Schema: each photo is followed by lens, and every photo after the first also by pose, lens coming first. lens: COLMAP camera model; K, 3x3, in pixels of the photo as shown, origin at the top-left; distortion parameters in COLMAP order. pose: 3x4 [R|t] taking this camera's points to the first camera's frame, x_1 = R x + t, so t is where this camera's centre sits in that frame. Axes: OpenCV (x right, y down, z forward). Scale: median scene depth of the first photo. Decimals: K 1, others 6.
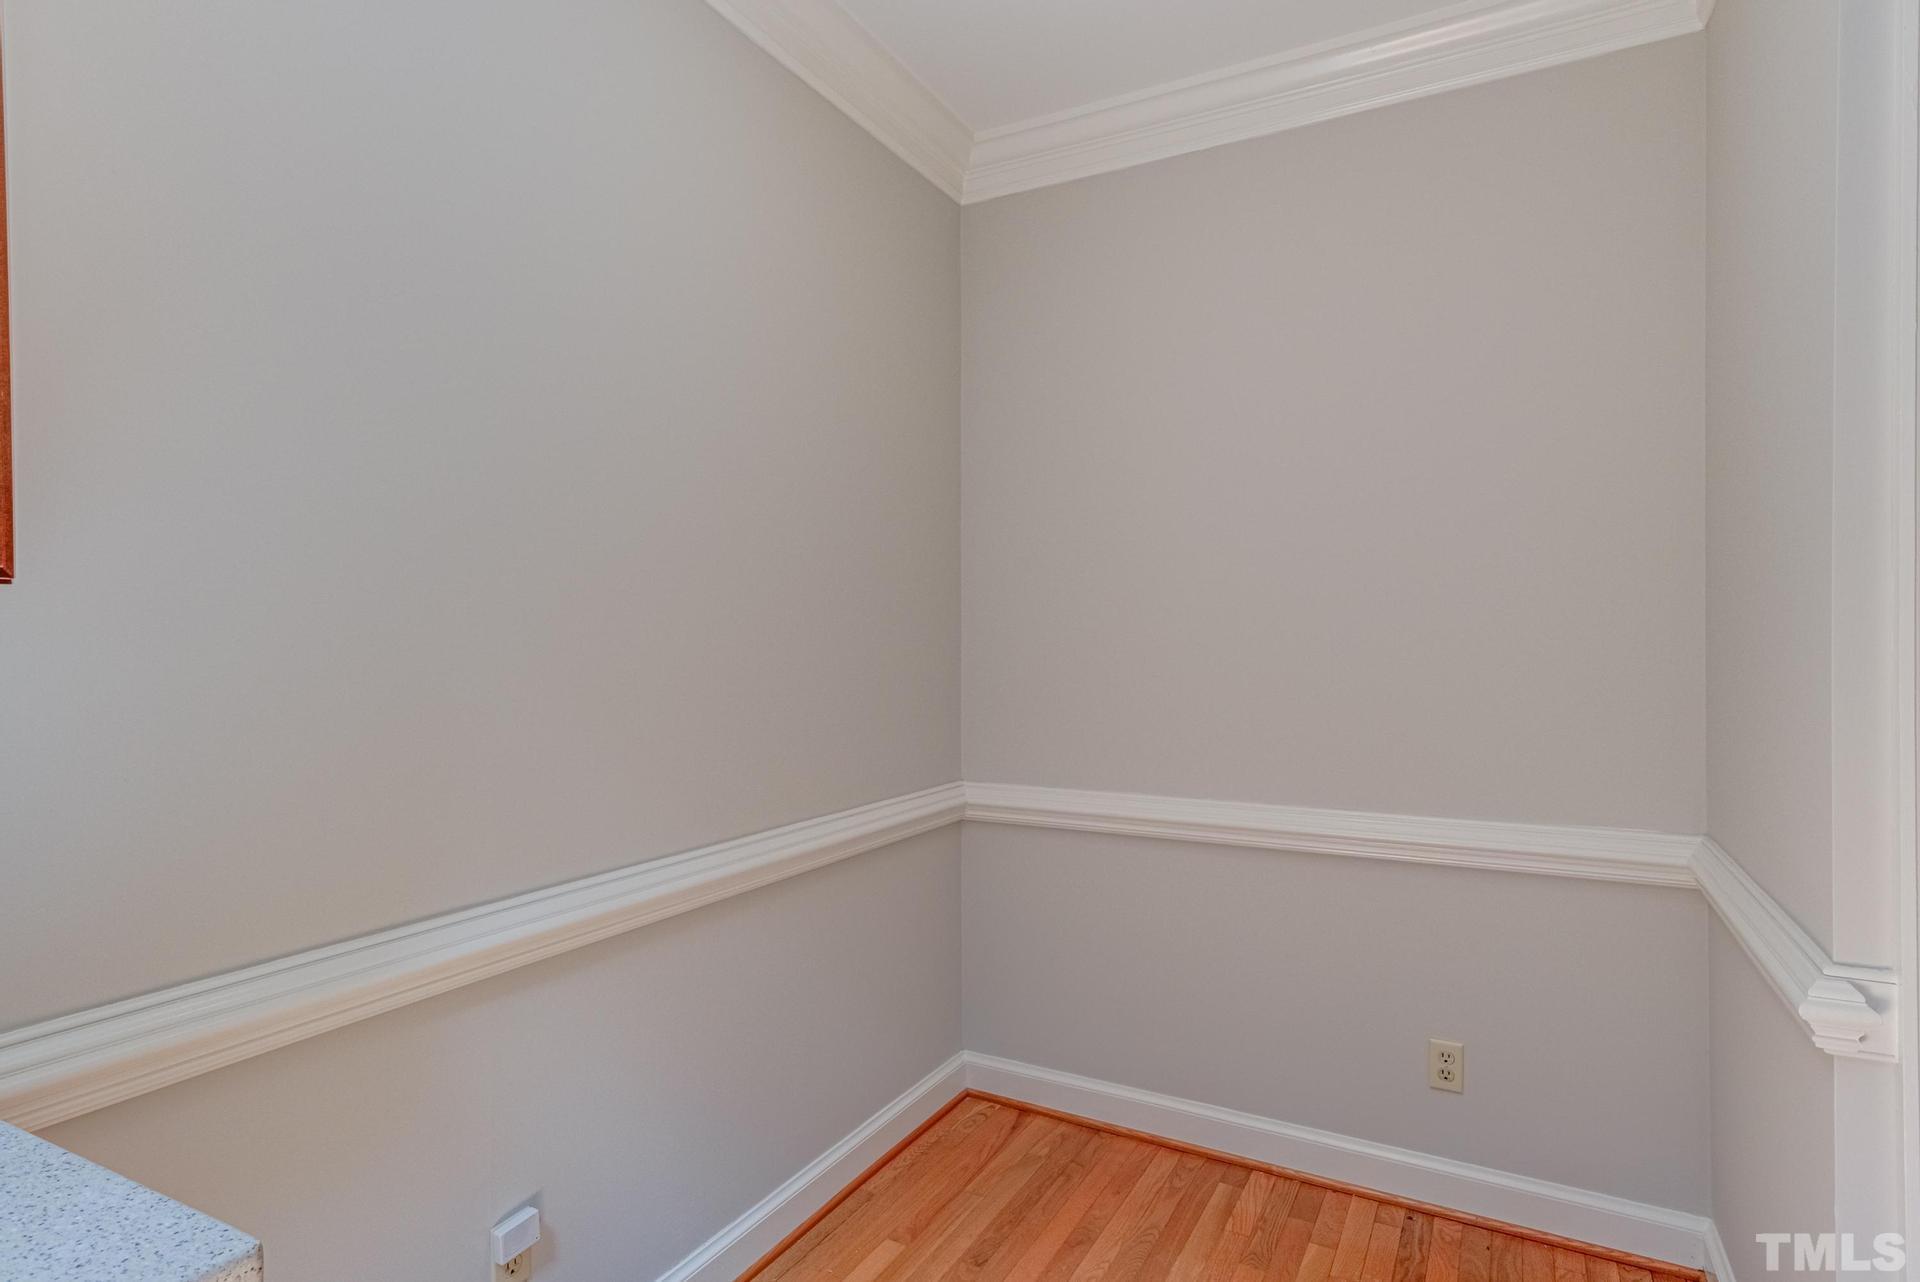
lens RADIAL K [[972.1, 0, 960.0], [0, 972.1, 641.0], [0, 0, 1]] dist [0.020723, 0.000223]
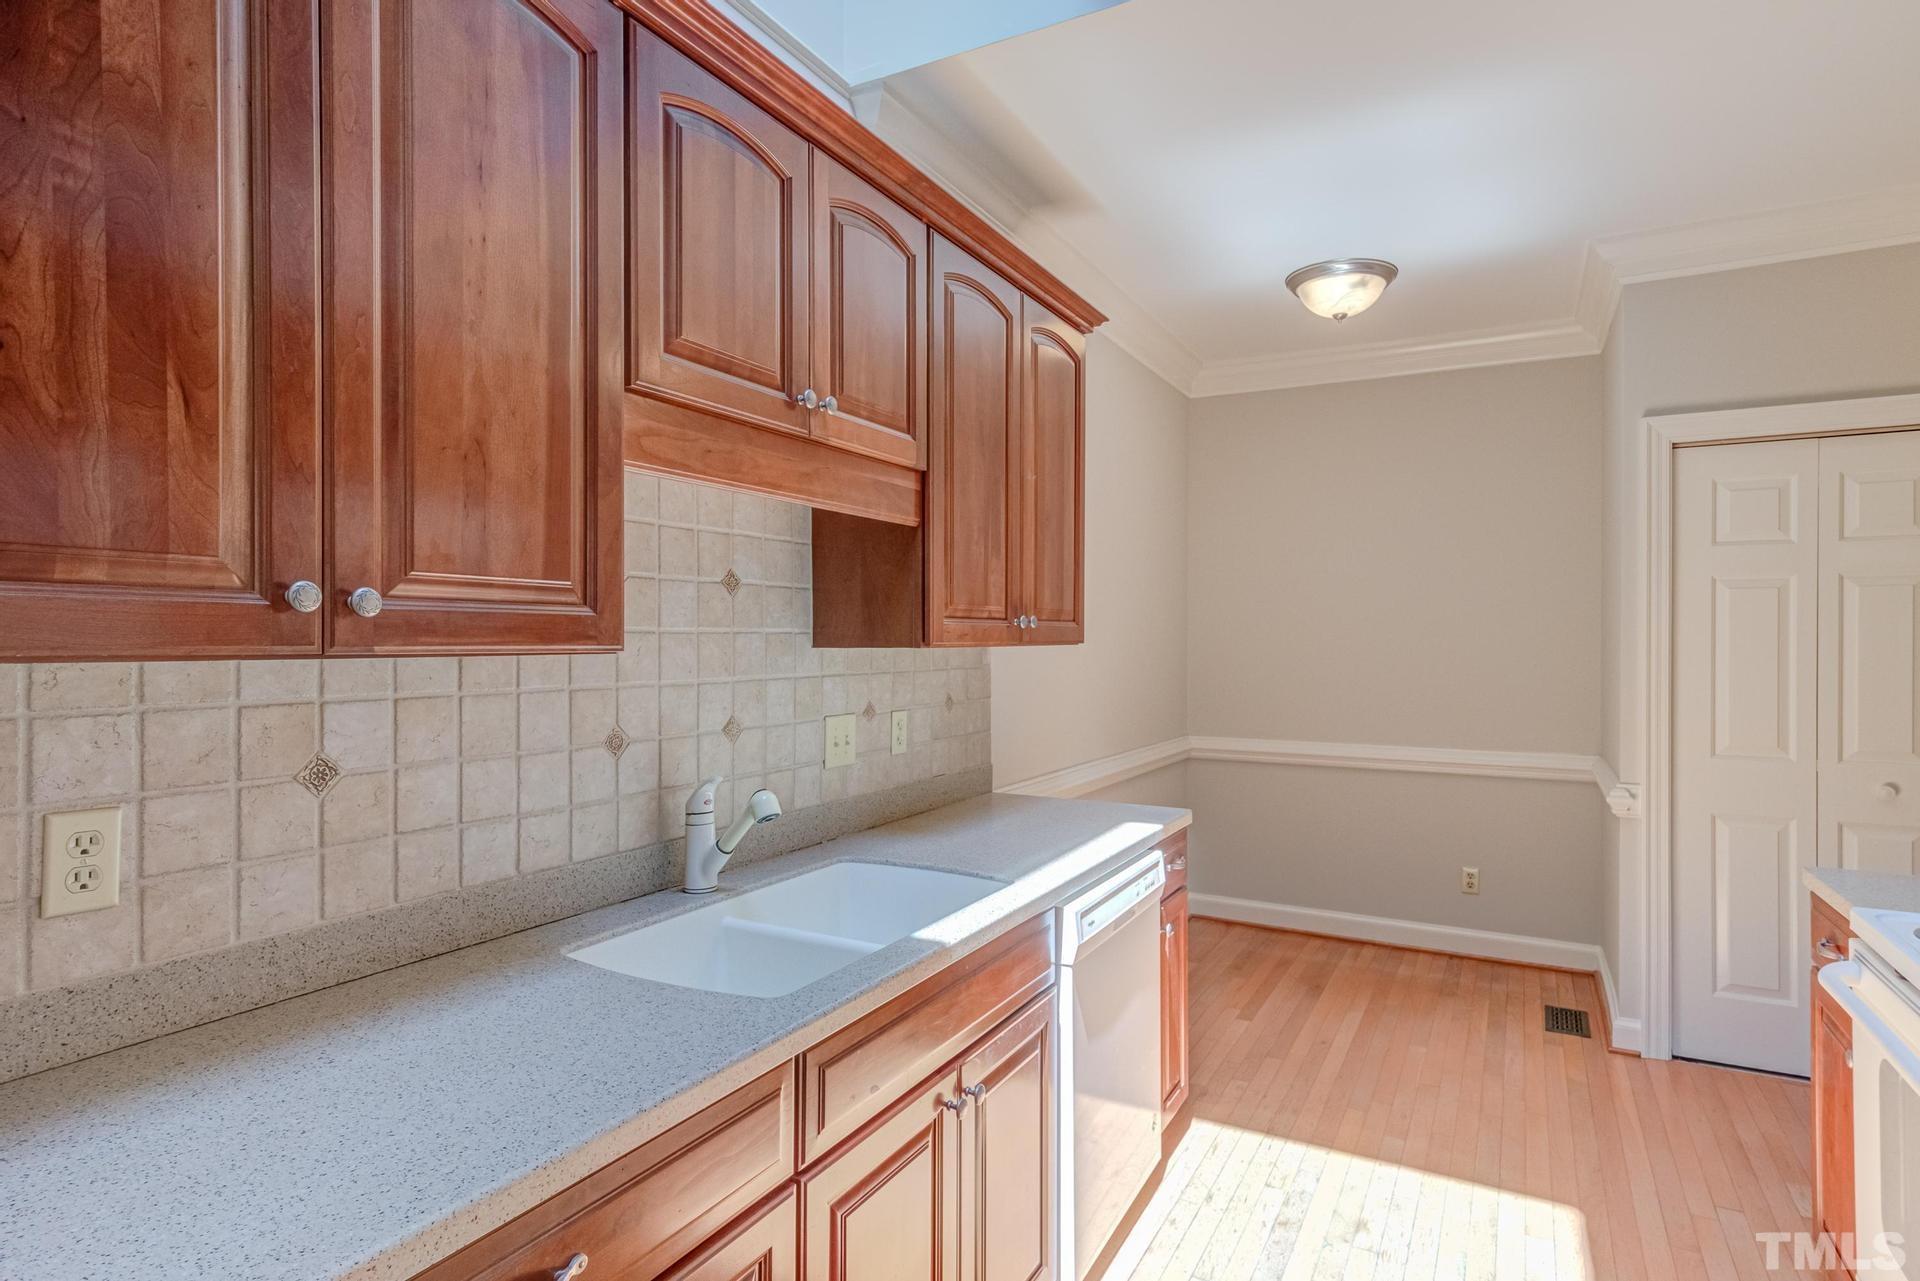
lens RADIAL K [[1011.9, 0, 969.5], [0, 1011.9, 643.2], [0, 0, 1]] dist [0.041235, -0.025978]
pose [[0.999763, 0.004911, 0.021208, -0.521388], [-0.005068, 0.999960, 0.007362, -0.036900], [-0.021171, -0.007468, 0.999748, -0.959681]]
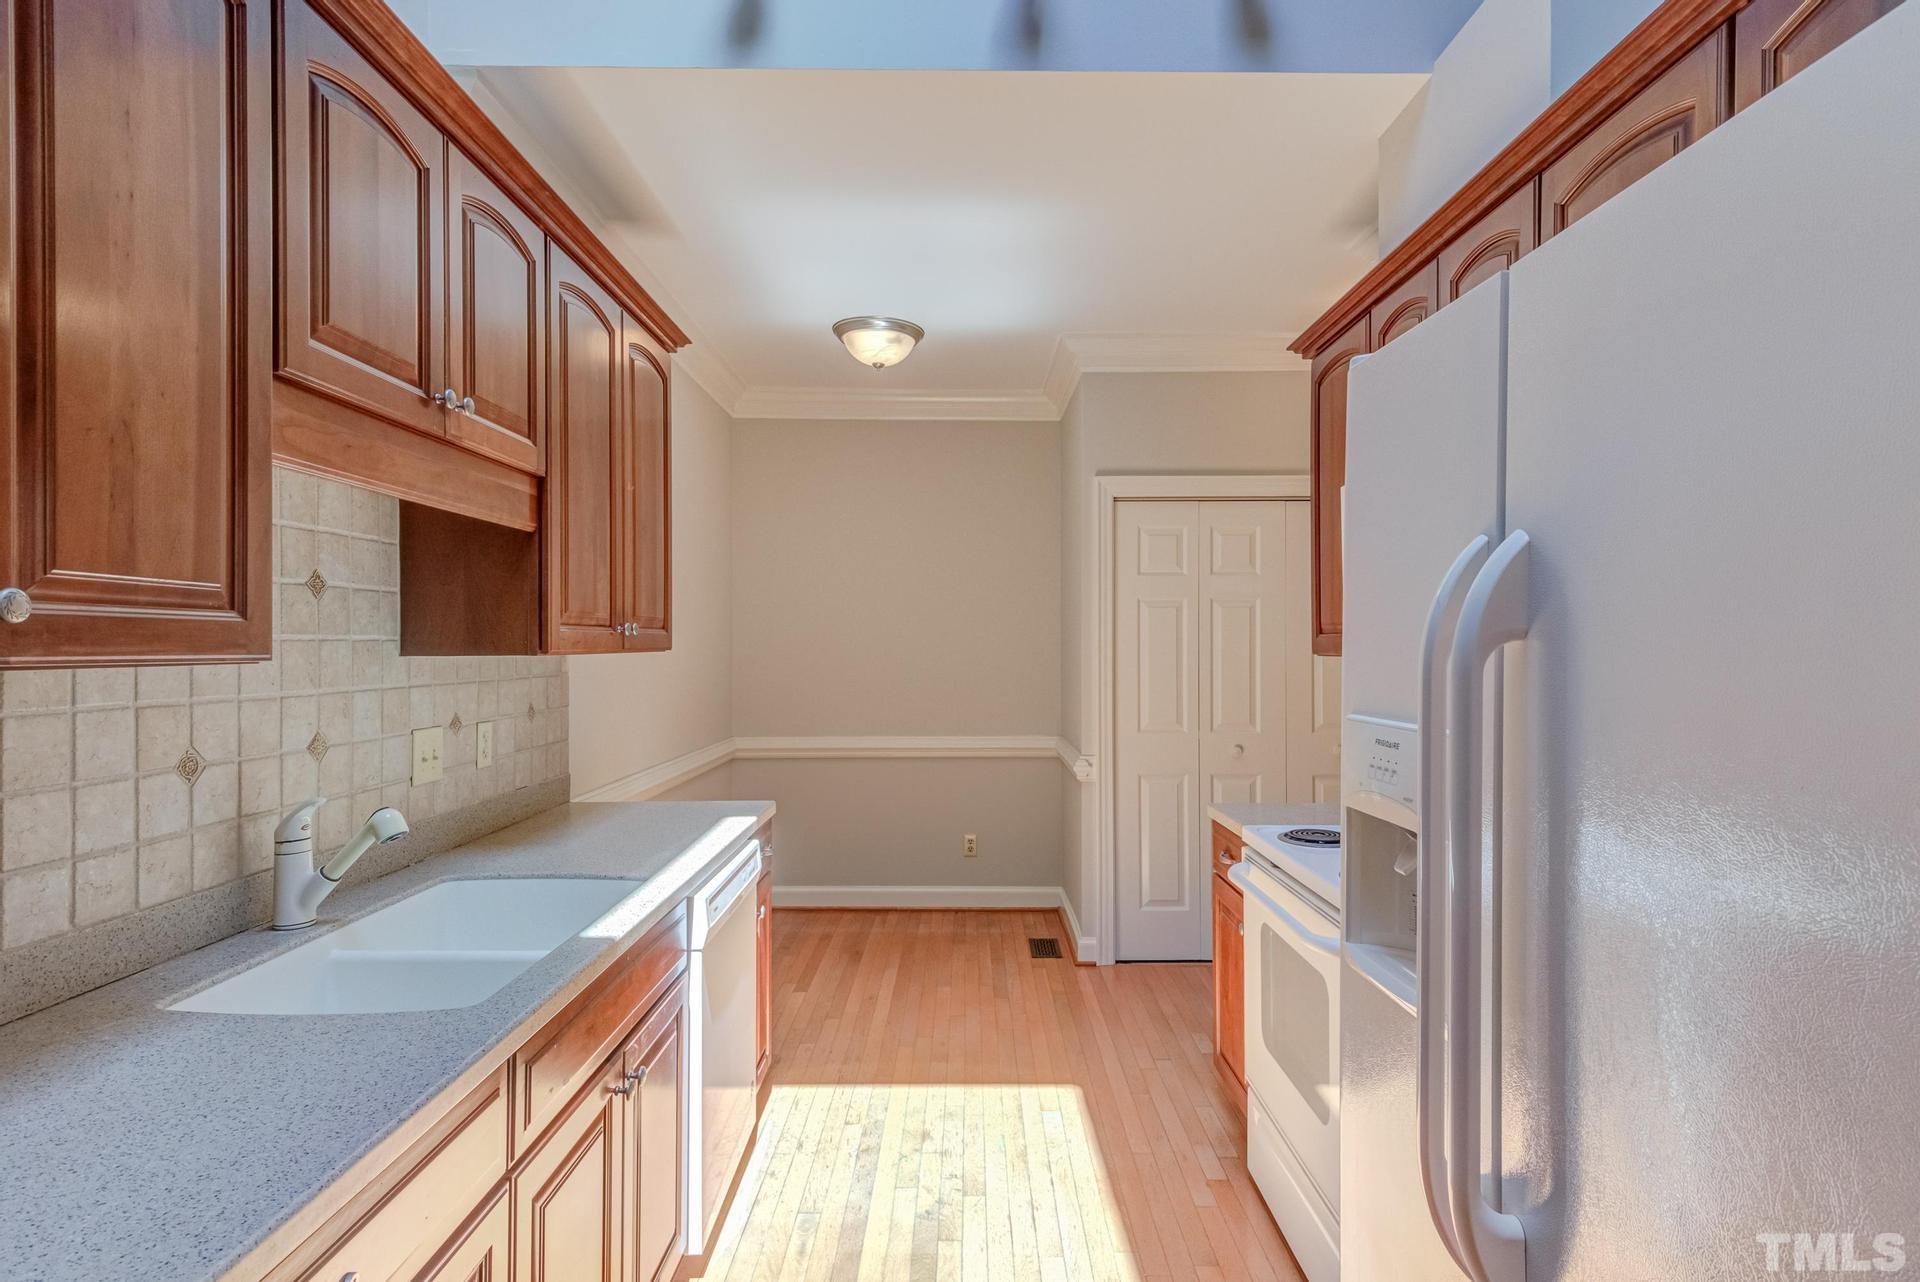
lens RADIAL K [[996.0, 0, 968.9], [0, 996.0, 642.9], [0, 0, 1]] dist [0.033568, -0.016058]
pose [[0.868309, 0.003390, 0.496012, -0.663358], [-0.002924, 0.999994, -0.001716, -0.036321], [-0.496015, 0.000040, 0.868314, -1.017324]]
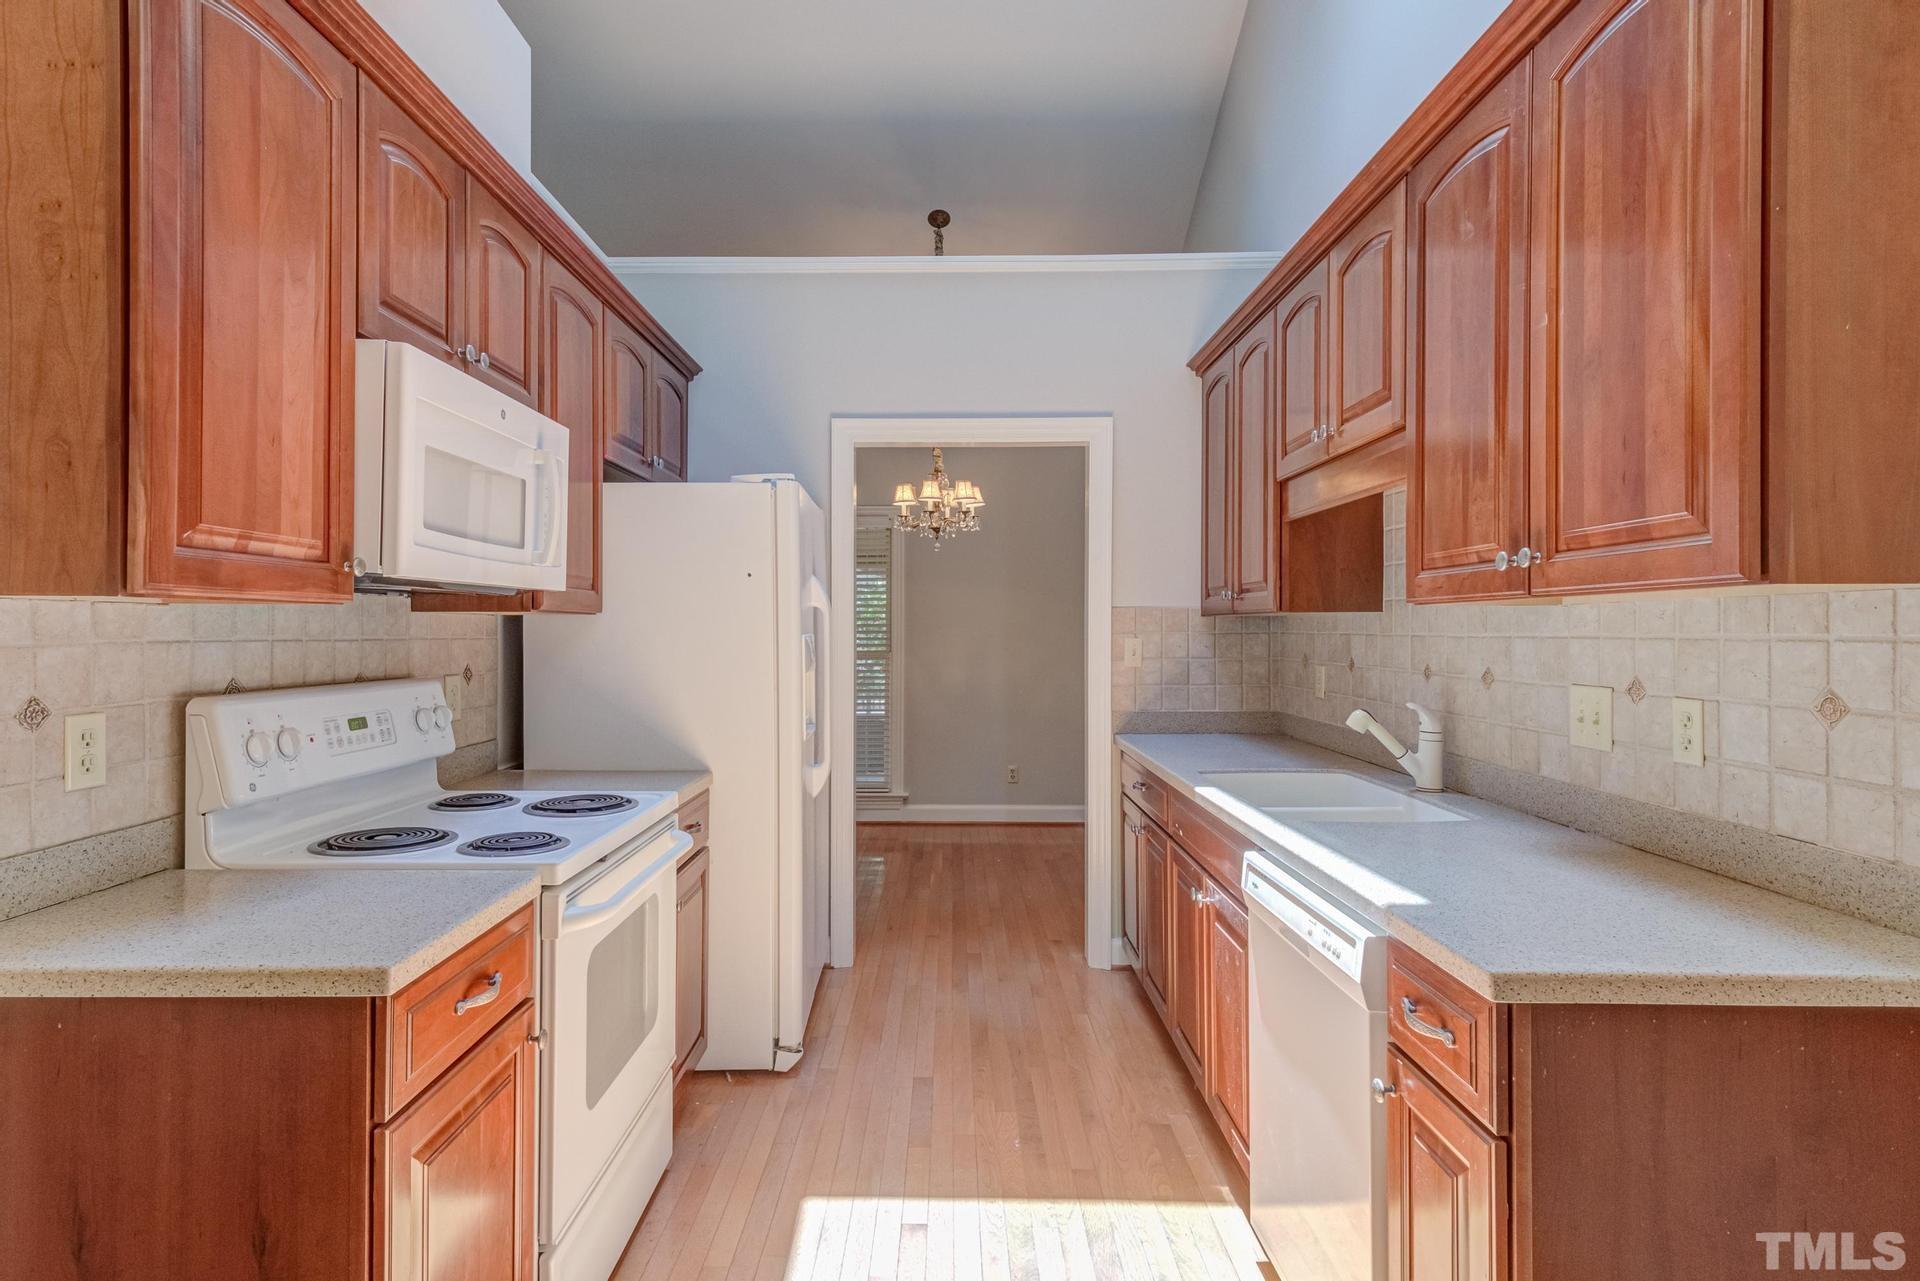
lens RADIAL K [[1028.4, 0, 936.3], [0, 1028.4, 618.6], [0, 0, 1]] dist [0.022379, -0.000536]
pose [[-0.877282, -0.003438, -0.479963, 0.296540], [0.002899, 0.999918, -0.012460, -0.001137], [0.479967, -0.012322, -0.877200, 0.630936]]
